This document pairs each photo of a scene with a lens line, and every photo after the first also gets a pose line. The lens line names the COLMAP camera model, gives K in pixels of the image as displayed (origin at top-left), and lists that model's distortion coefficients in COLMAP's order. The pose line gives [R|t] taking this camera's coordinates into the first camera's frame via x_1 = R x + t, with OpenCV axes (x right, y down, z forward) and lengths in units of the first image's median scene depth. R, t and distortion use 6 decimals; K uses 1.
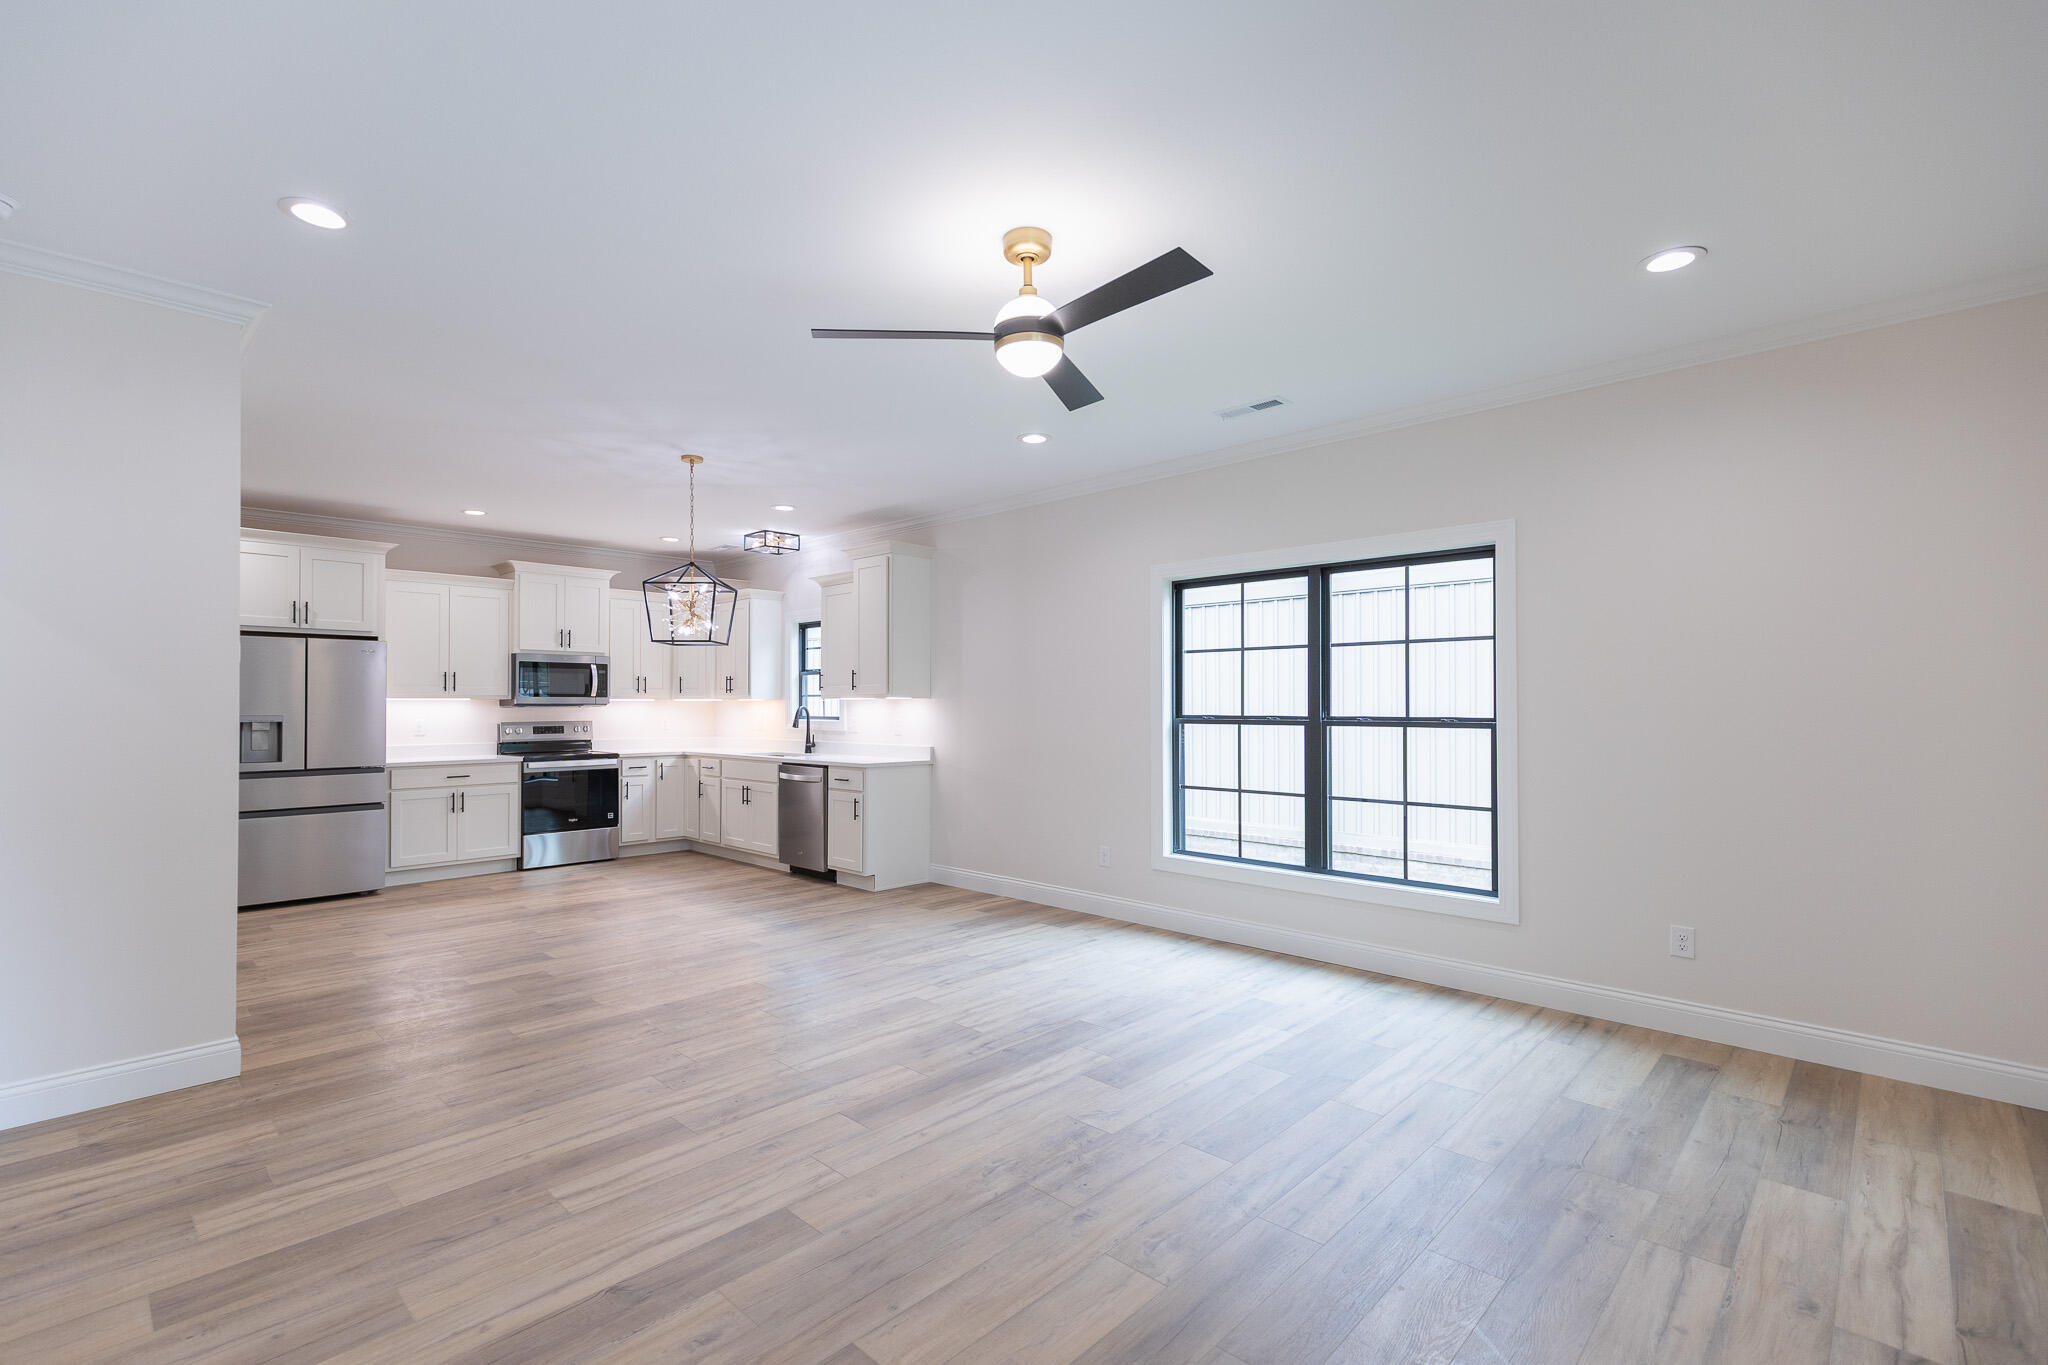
lens RADIAL K [[914.5, 0, 969.8], [0, 914.5, 690.4], [0, 0, 1]] dist [0.005413, 0.000219]
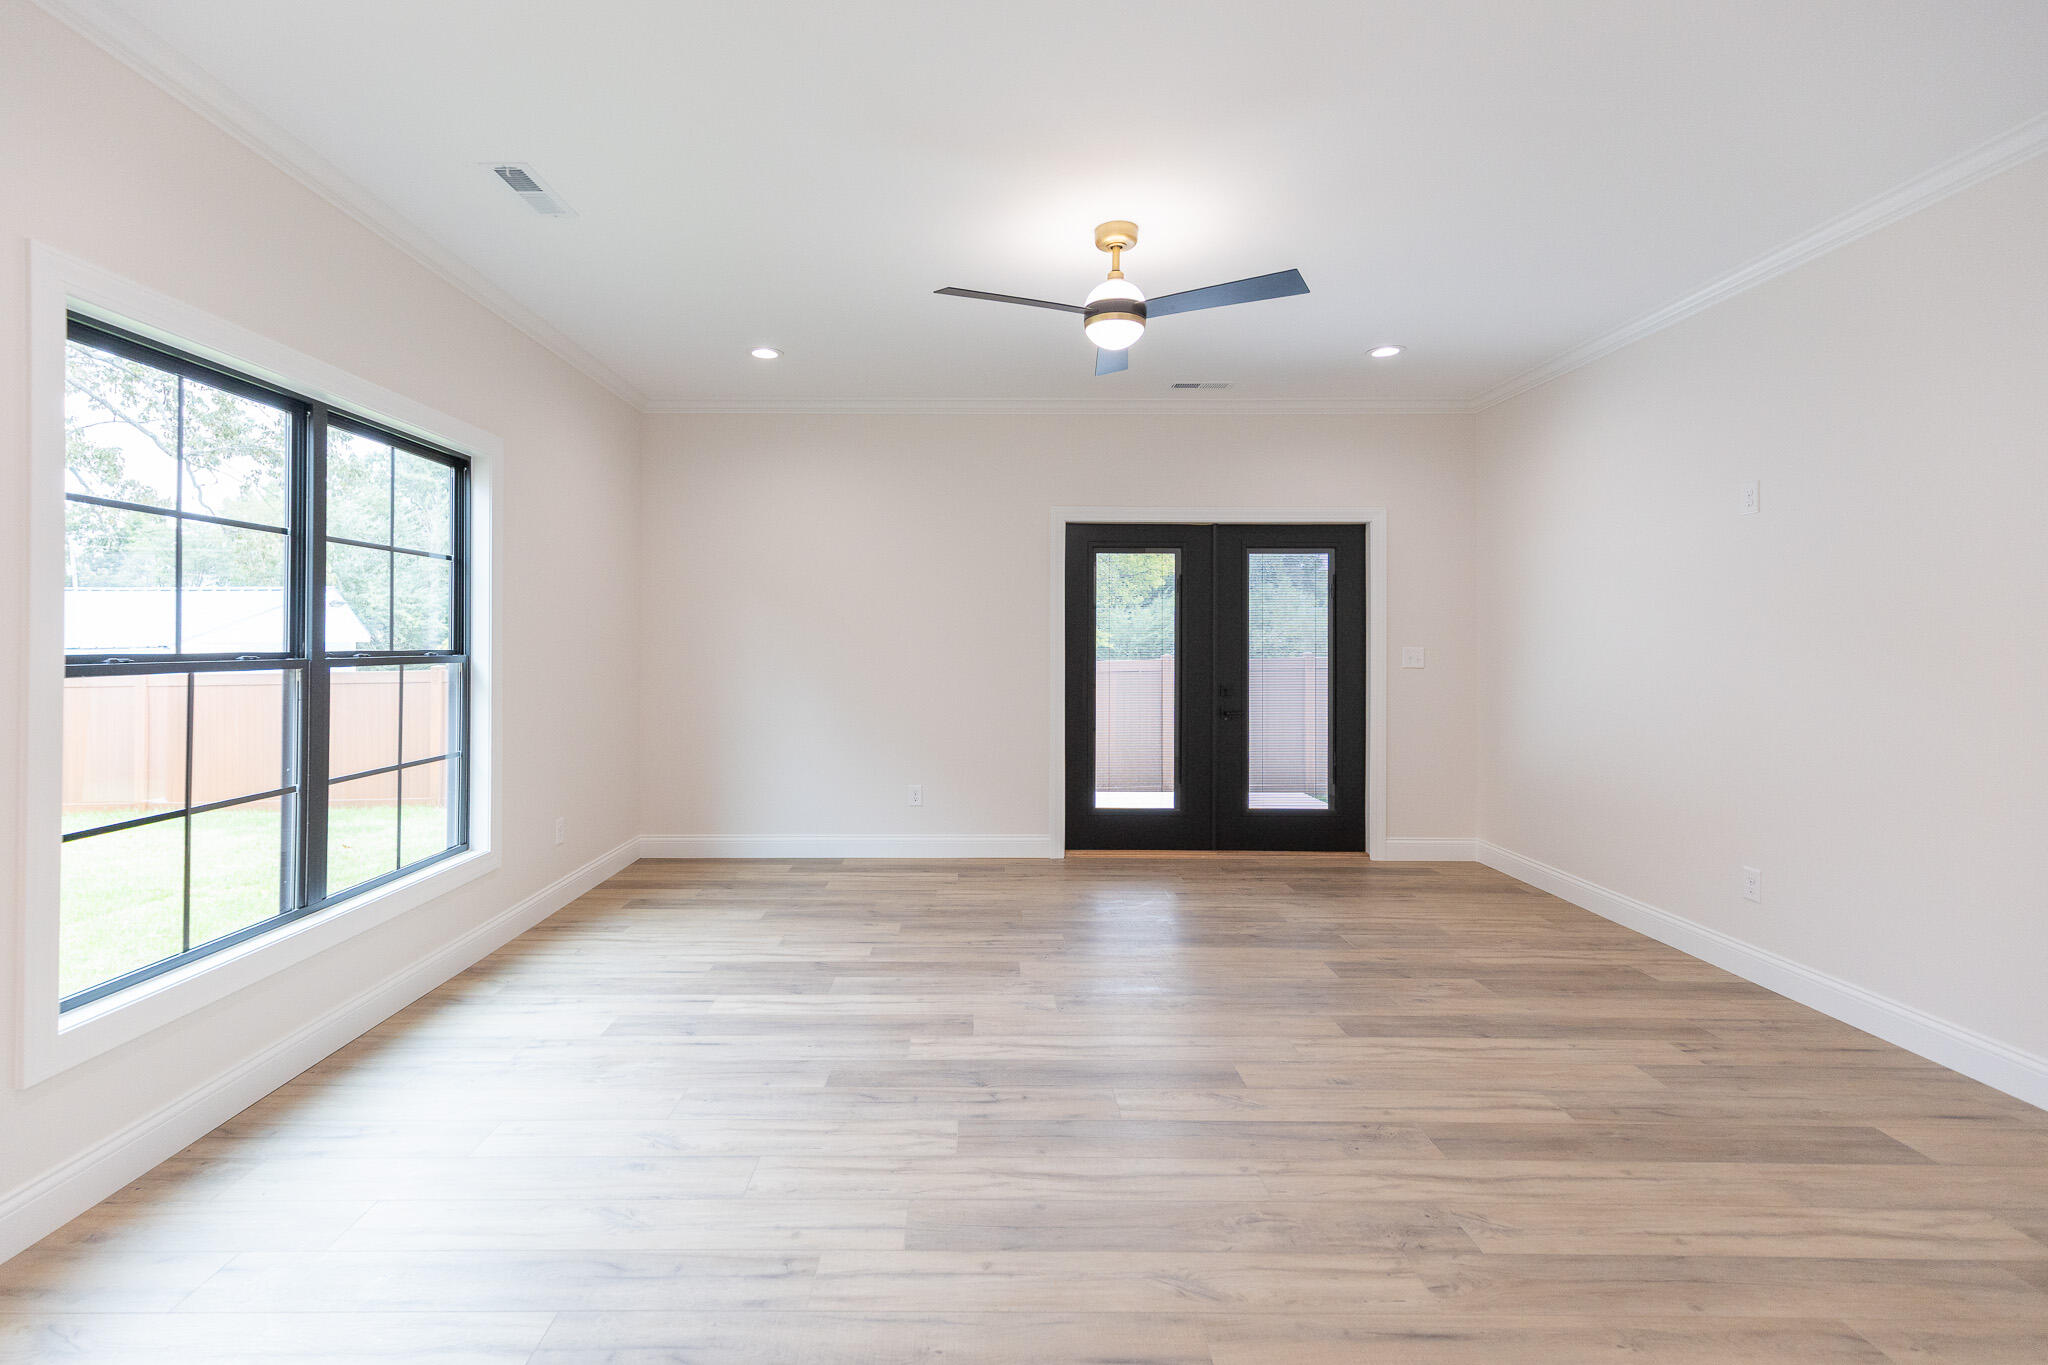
lens RADIAL K [[941.0, 0, 979.9], [0, 941.0, 641.3], [0, 0, 1]] dist [0.003691, 0.000016]
pose [[-0.722155, -0.000739, 0.691731, -0.387337], [-0.012845, 0.999841, -0.012342, 0.024357], [-0.691612, -0.017798, -0.722050, 1.213513]]
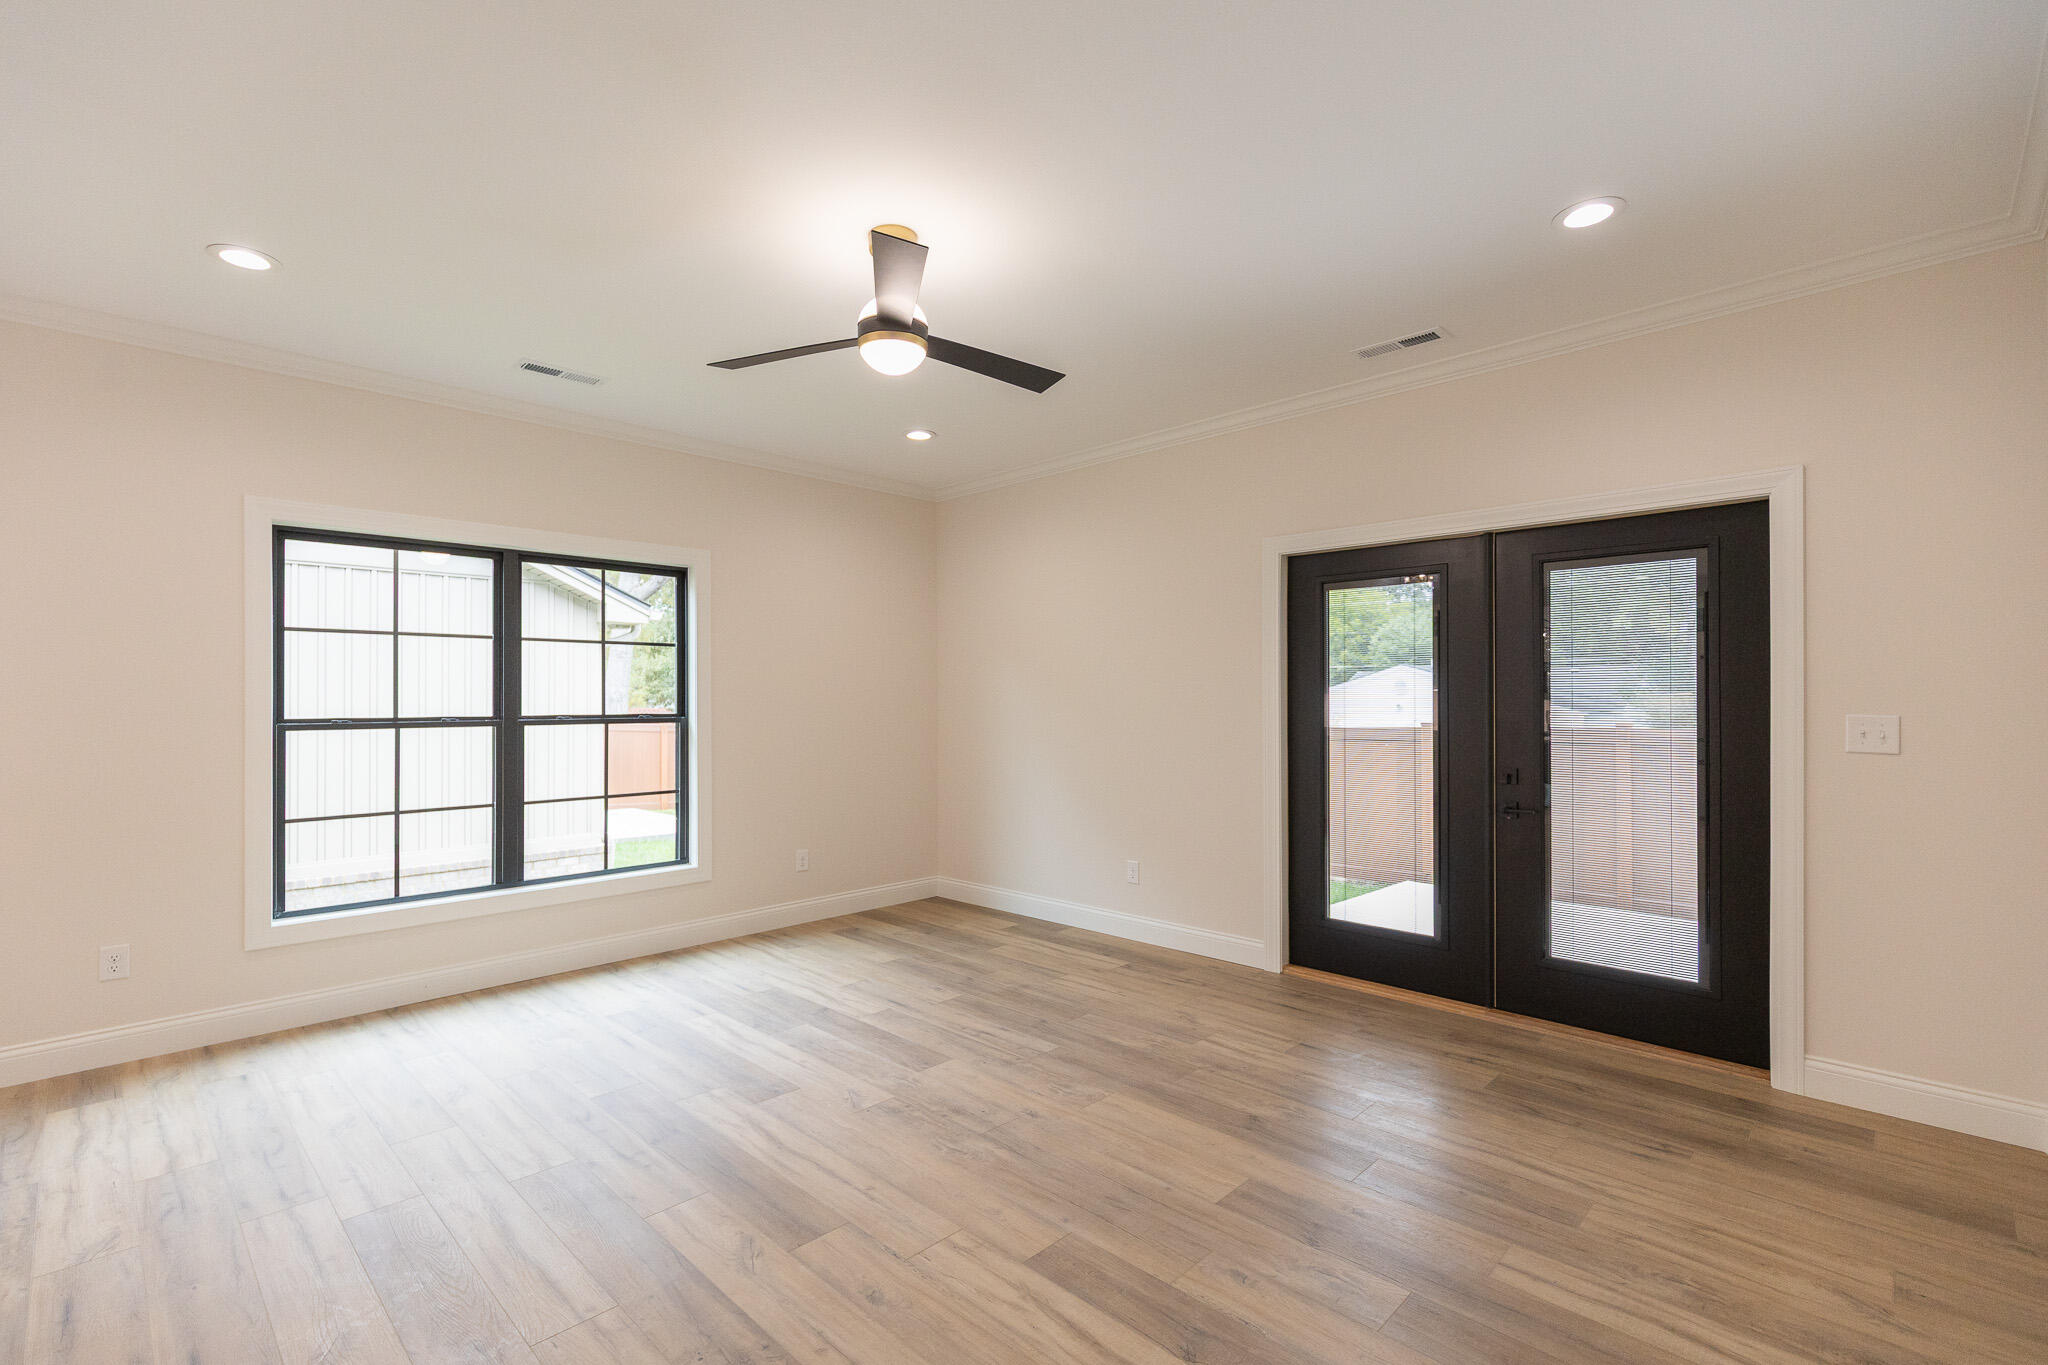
lens RADIAL K [[934.3, 0, 1018.5], [0, 934.3, 698.4], [0, 0, 1]] dist [0.008158, -0.000005]
pose [[-0.021356, 0.000836, 0.999772, -0.594757], [-0.012084, 0.999926, -0.001094, 0.006315], [-0.999699, -0.012104, -0.021344, 0.546397]]
